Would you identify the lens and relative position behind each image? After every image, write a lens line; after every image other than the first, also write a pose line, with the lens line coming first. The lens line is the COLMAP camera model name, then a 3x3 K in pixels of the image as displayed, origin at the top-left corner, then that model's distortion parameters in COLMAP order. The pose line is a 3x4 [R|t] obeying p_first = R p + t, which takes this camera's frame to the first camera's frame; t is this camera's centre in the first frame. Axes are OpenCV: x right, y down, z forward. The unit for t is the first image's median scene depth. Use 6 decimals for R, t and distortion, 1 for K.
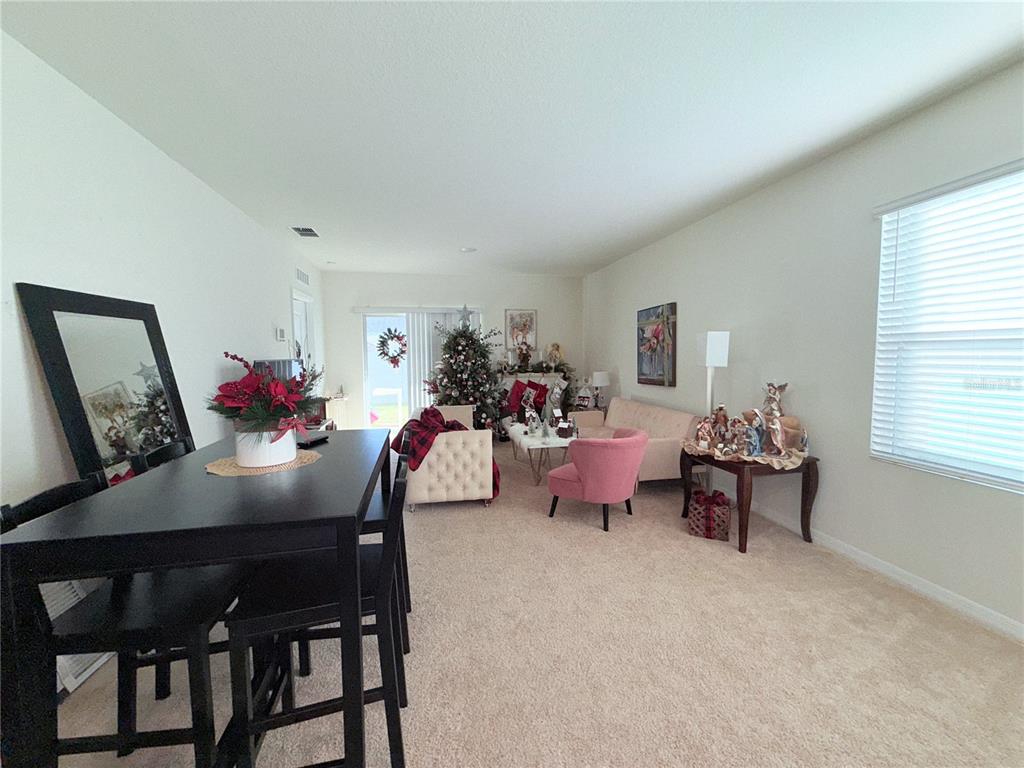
lens RADIAL K [[406.5, 0, 507.3], [0, 406.5, 381.4], [0, 0, 1]] dist [-0.005935, 0.001251]
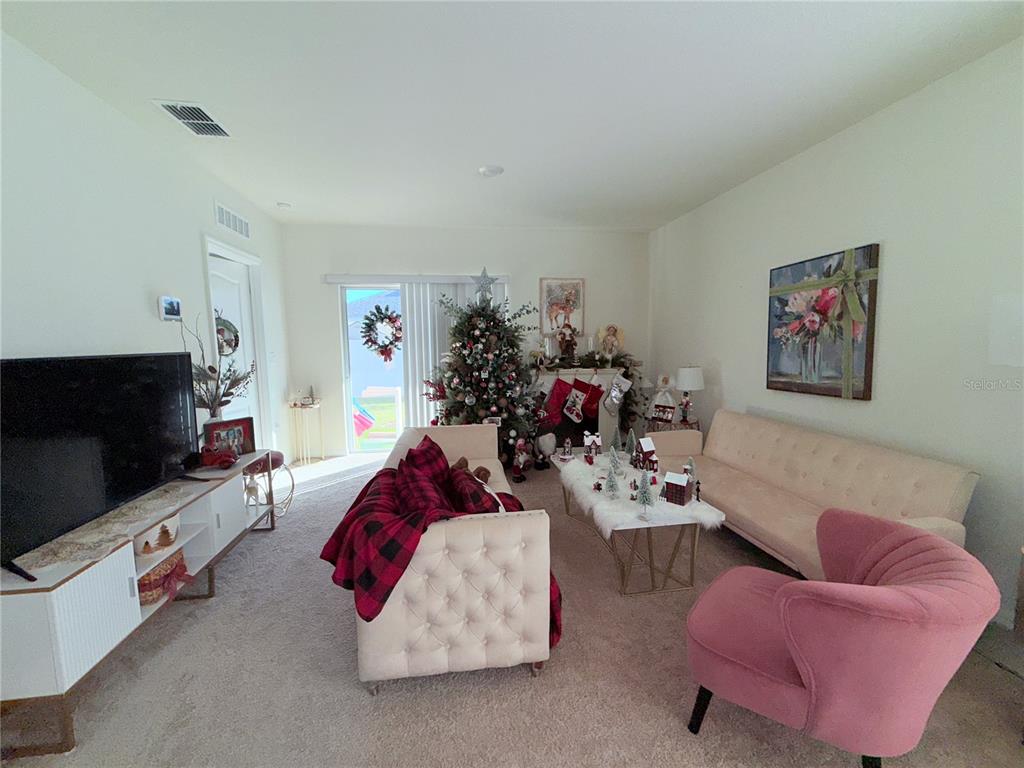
lens RADIAL K [[406.5, 0, 506.9], [0, 406.5, 382.6], [0, 0, 1]] dist [-0.005935, 0.001251]
pose [[0.999100, 0.000535, -0.042402, -0.042171], [0.000937, 0.999398, 0.034688, -0.025204], [0.042395, -0.034696, 0.998498, 0.361446]]
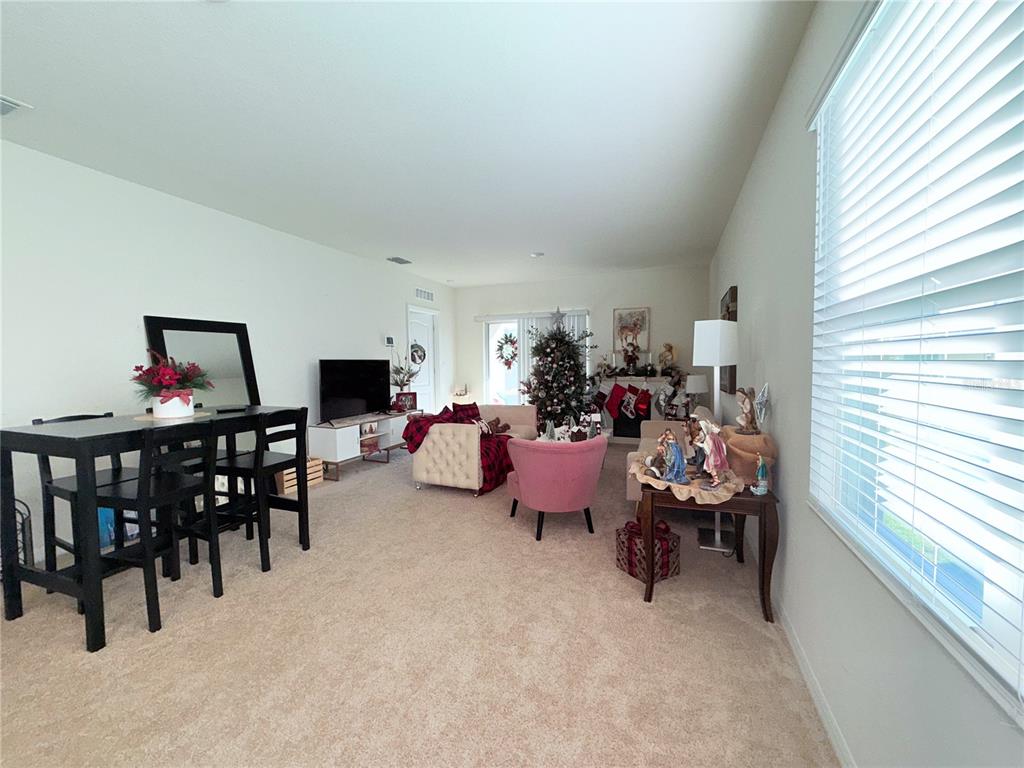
lens RADIAL K [[406.5, 0, 507.8], [0, 406.5, 379.4], [0, 0, 1]] dist [-0.005935, 0.001251]
pose [[0.841502, 0.021863, -0.539812, 0.386632], [-0.033273, 0.999381, -0.011391, 0.006852], [0.539229, 0.027547, 0.841709, 0.094161]]
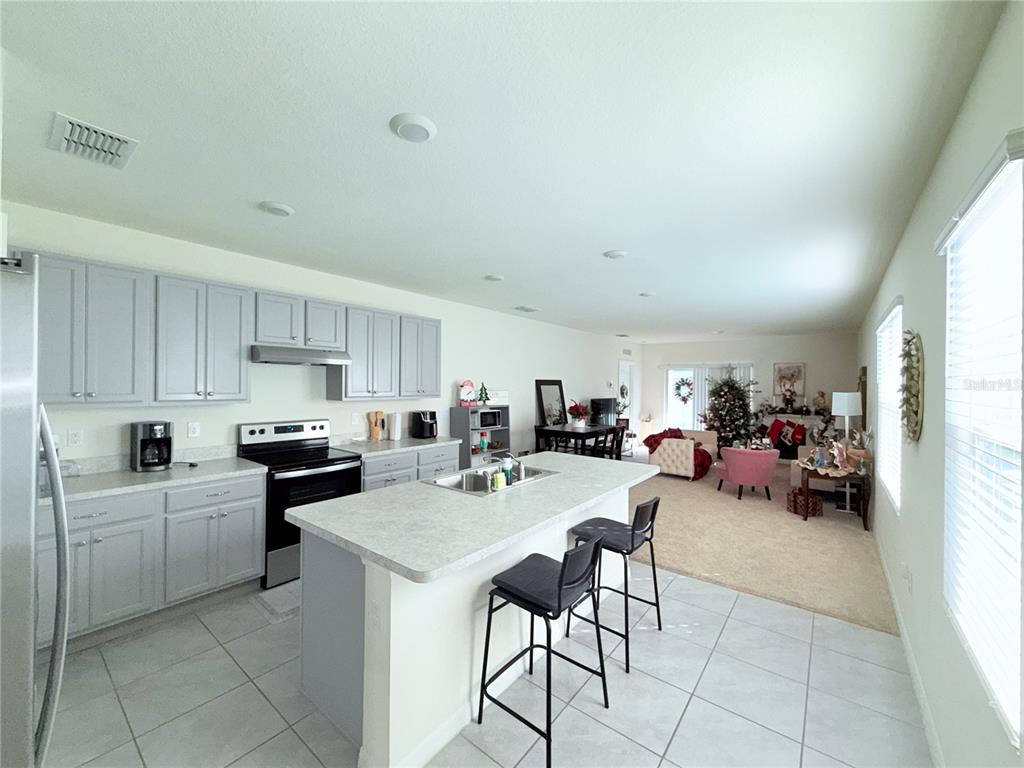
lens RADIAL K [[406.5, 0, 509.3], [0, 406.5, 382.6], [0, 0, 1]] dist [-0.005935, 0.001251]
pose [[0.651186, 0.013852, -0.758792, 0.539216], [-0.071482, 0.996508, -0.043153, -0.003228], [0.755545, 0.082341, 0.649902, -0.579767]]
